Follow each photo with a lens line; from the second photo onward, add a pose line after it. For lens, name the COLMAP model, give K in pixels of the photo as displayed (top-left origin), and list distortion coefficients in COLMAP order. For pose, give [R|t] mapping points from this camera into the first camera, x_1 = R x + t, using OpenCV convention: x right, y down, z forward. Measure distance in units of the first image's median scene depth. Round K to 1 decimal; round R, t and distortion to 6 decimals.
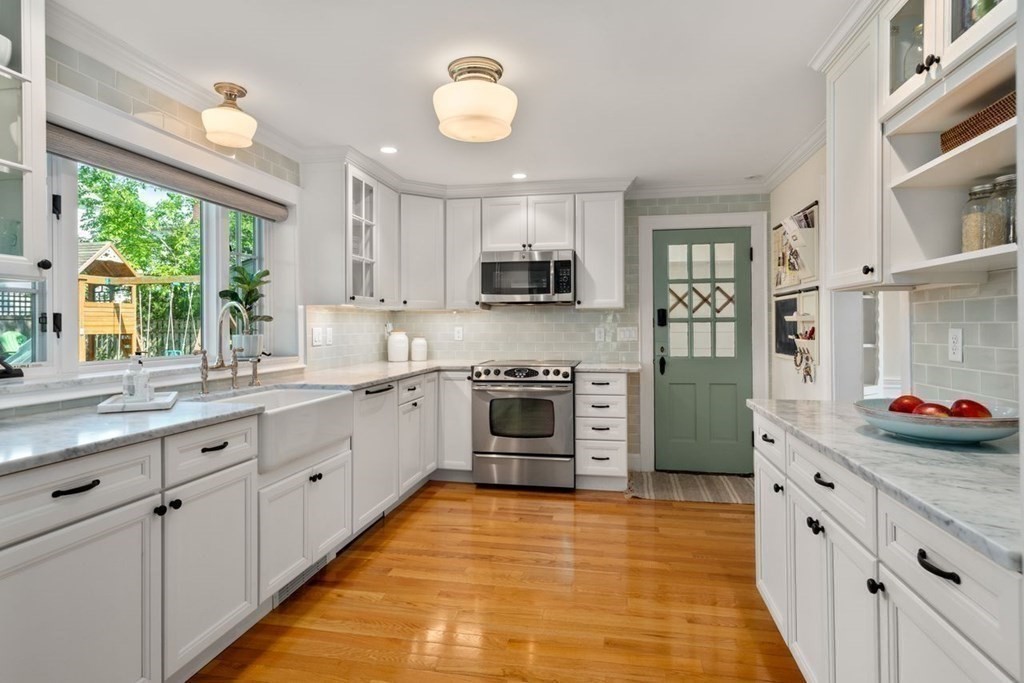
lens RADIAL K [[549.6, 0, 512.0], [0, 549.6, 325.8], [0, 0, 1]] dist [-0.001113, 0.000955]
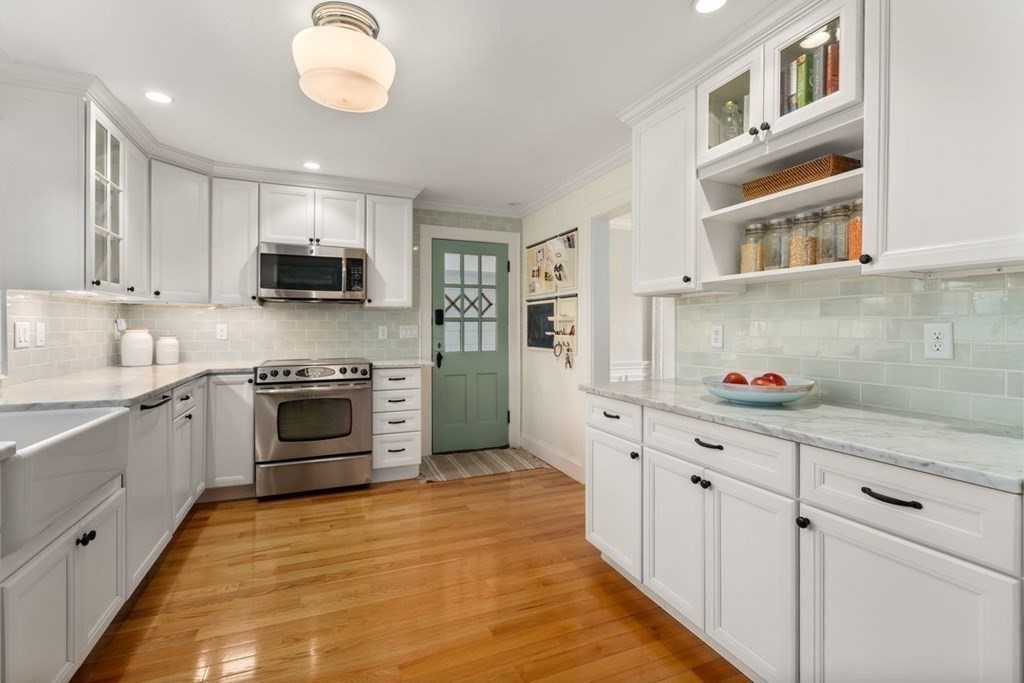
lens RADIAL K [[466.6, 0, 512.9], [0, 466.6, 329.1], [0, 0, 1]] dist [-0.000911, 0.000493]
pose [[0.833516, 0.001817, 0.552493, -0.143494], [-0.003666, 0.999991, 0.002240, 0.007430], [-0.552483, -0.003893, 0.833515, 0.135542]]
